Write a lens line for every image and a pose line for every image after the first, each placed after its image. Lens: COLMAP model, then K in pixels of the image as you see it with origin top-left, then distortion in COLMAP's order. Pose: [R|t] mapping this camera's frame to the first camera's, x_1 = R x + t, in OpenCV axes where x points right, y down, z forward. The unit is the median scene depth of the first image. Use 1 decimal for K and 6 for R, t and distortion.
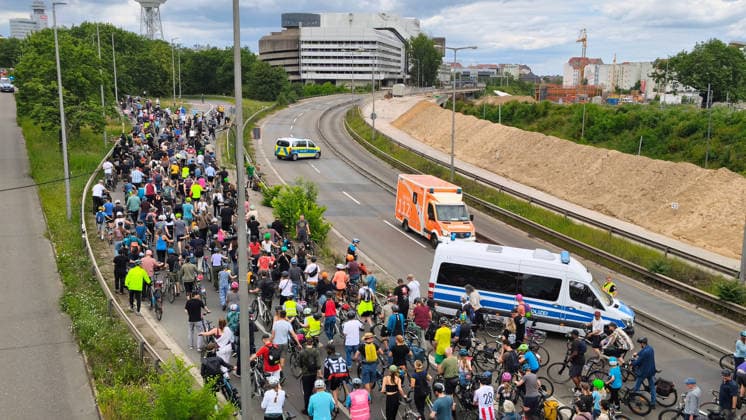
lens RADIAL K [[752.2, 0, 373.0], [0, 752.2, 210.0], [0, 0, 1]] dist [0.004789, 0.017487]
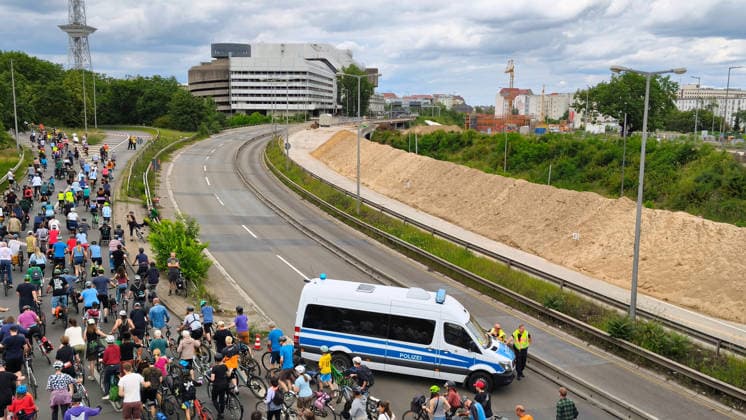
lens RADIAL K [[695.8, 0, 424.5], [0, 695.8, 208.0], [0, 0, 1]] dist [-0.009866, -0.002372]
pose [[0.997568, -0.010177, 0.068958, 0.106293], [0.012733, 0.999244, -0.036731, -0.008566], [-0.068532, 0.037520, 0.996943, 0.086423]]
